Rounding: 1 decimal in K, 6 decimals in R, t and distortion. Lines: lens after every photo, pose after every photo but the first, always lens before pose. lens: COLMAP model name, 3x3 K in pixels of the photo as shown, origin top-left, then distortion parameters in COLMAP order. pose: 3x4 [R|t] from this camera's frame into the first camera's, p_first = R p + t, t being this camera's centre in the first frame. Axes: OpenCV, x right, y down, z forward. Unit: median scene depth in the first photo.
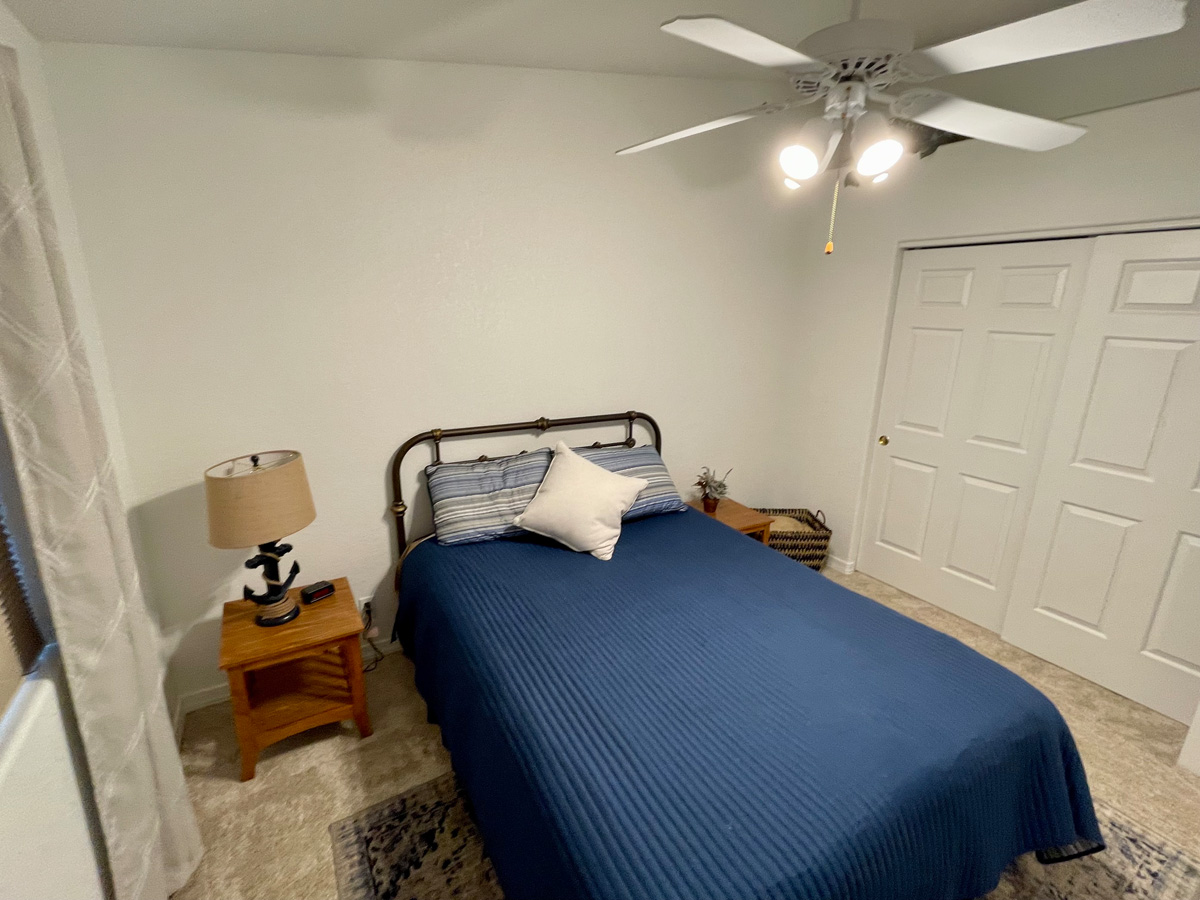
lens RADIAL K [[542.6, 0, 600.0], [0, 542.6, 450.0], [0, 0, 1]] dist [-0.001689, -0.000302]
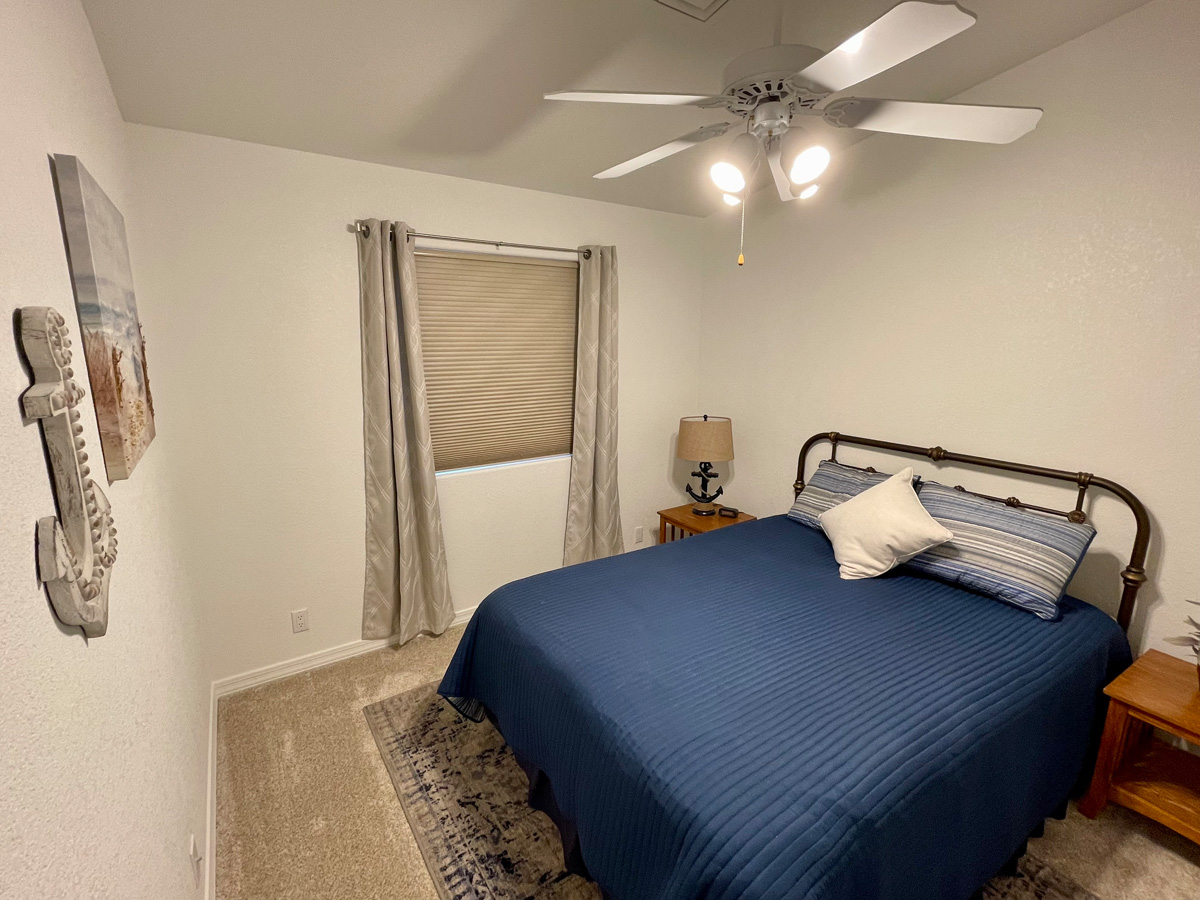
lens RADIAL K [[542.6, 0, 600.0], [0, 542.6, 450.0], [0, 0, 1]] dist [-0.001689, -0.000302]
pose [[0.065726, 0.186522, -0.980250, 0.895415], [-0.260511, 0.951511, 0.163586, -0.065120], [0.963231, 0.244614, 0.111130, 0.402543]]
